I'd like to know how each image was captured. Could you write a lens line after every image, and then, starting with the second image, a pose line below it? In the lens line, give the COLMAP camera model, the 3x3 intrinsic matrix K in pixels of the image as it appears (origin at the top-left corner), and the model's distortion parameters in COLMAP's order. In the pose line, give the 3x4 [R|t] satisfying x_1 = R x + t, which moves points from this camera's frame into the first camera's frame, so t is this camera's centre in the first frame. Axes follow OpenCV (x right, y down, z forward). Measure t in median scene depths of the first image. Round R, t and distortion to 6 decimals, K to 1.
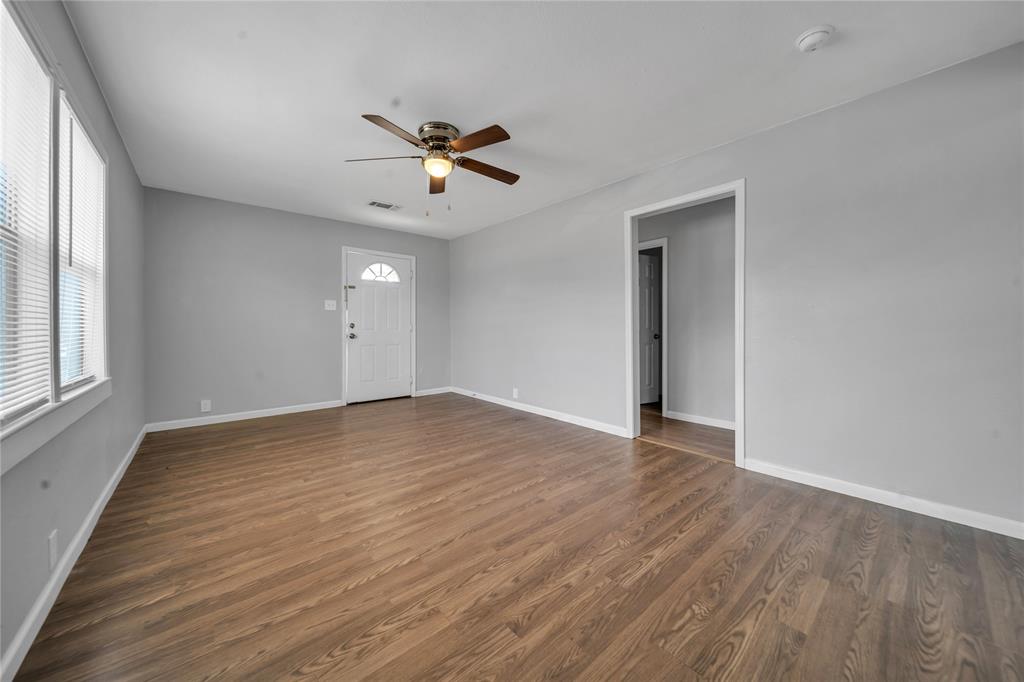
lens RADIAL K [[364.5, 0, 516.9], [0, 364.5, 336.1], [0, 0, 1]] dist [-0.001746, -0.000387]
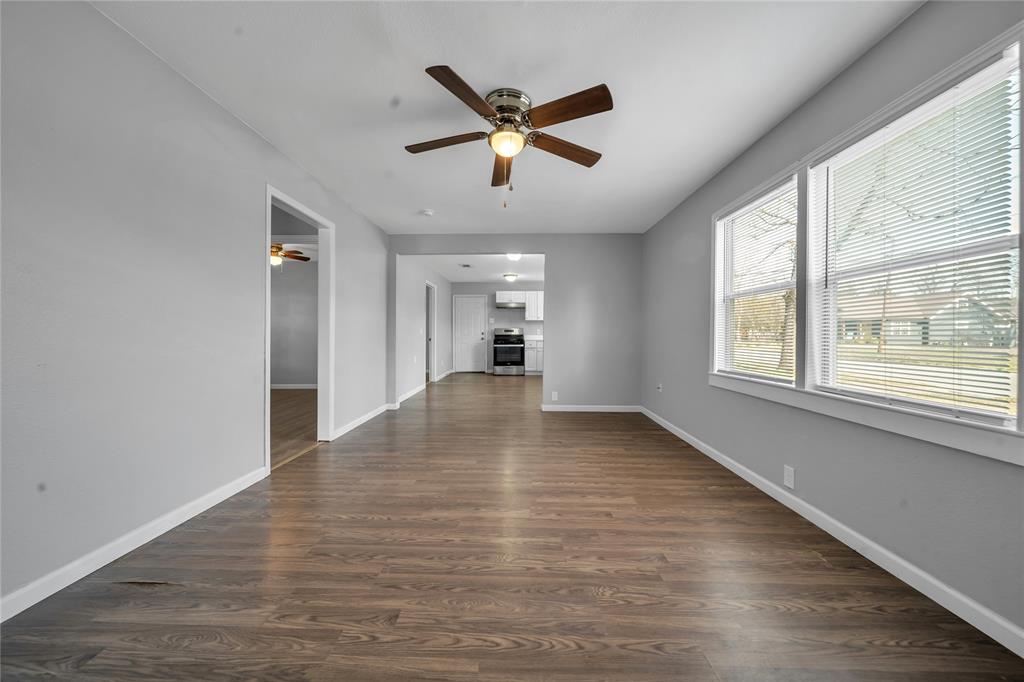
lens RADIAL K [[364.5, 0, 507.2], [0, 364.5, 337.1], [0, 0, 1]] dist [-0.001746, -0.000387]
pose [[-0.728037, -0.005751, 0.685514, -0.603151], [0.011883, 0.999709, 0.021008, -0.027563], [-0.685435, 0.023441, -0.727756, 1.223936]]
